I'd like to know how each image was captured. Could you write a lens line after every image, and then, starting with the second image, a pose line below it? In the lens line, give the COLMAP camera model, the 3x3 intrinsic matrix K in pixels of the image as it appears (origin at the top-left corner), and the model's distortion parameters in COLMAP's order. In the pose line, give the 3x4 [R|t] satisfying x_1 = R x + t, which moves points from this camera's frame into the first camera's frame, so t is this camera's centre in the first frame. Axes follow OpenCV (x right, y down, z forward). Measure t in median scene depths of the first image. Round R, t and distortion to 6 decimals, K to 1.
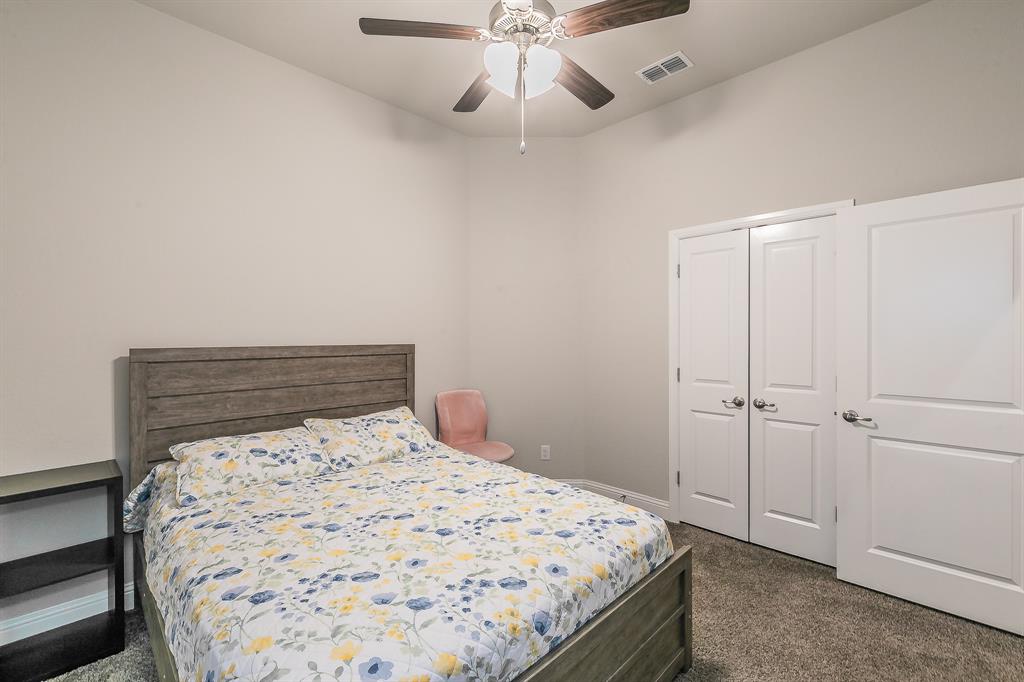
lens RADIAL K [[442.3, 0, 514.2], [0, 442.3, 340.3], [0, 0, 1]] dist [-0.000898, -0.001337]
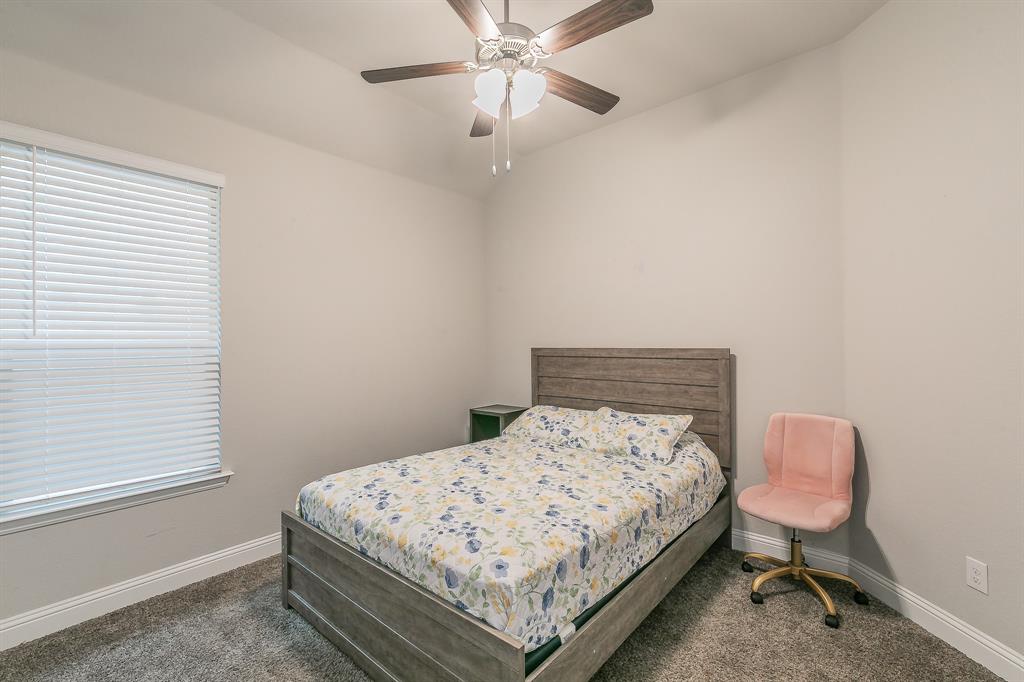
lens RADIAL K [[442.3, 0, 514.5], [0, 442.3, 342.7], [0, 0, 1]] dist [-0.000898, -0.001337]
pose [[0.071183, 0.006960, -0.997439, 0.766165], [0.002746, 0.999970, 0.007174, -0.012674], [0.997459, -0.003250, 0.071162, 0.665596]]
